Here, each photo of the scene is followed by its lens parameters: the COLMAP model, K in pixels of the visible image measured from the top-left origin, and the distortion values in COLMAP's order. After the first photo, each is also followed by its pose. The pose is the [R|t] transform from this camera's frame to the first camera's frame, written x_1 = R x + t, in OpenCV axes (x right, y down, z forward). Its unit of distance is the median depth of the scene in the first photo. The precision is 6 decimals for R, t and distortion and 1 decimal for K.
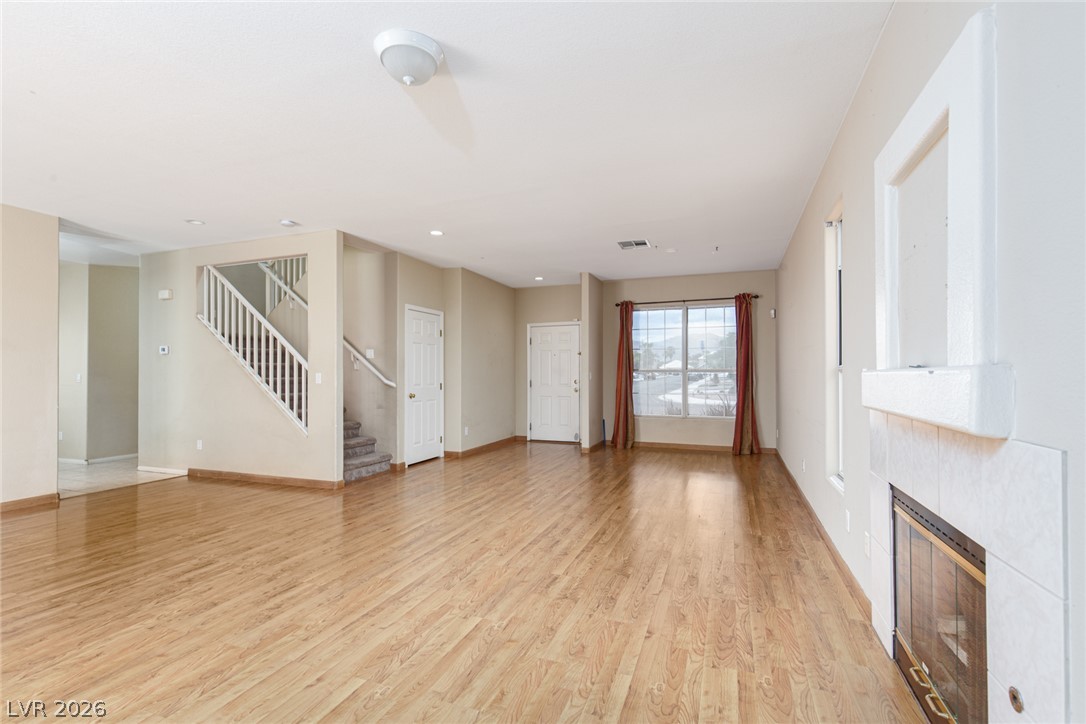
lens RADIAL K [[527.2, 0, 543.0], [0, 527.2, 362.0], [0, 0, 1]] dist [-0.001852, 0.000291]
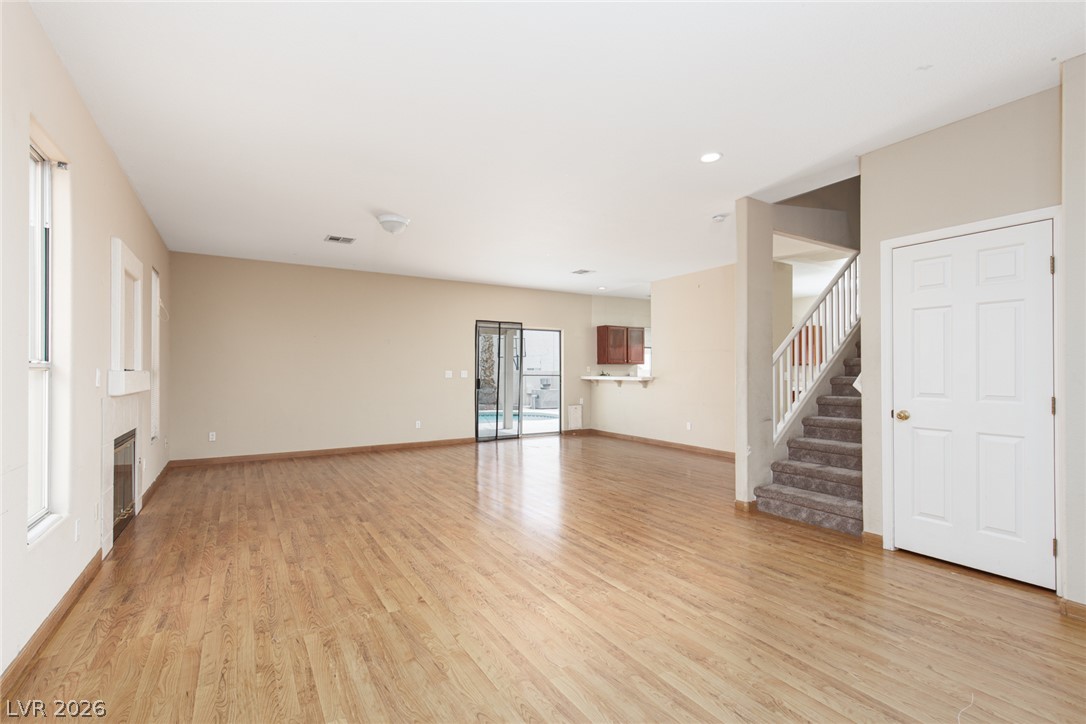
lens RADIAL K [[511.3, 0, 543.0], [0, 511.3, 362.0], [0, 0, 1]] dist [0.003480, -0.000321]
pose [[-0.638575, -0.012647, -0.769456, 0.610369], [0.017769, 0.999356, -0.031173, 0.036520], [0.769355, -0.033579, -0.637939, 1.802189]]
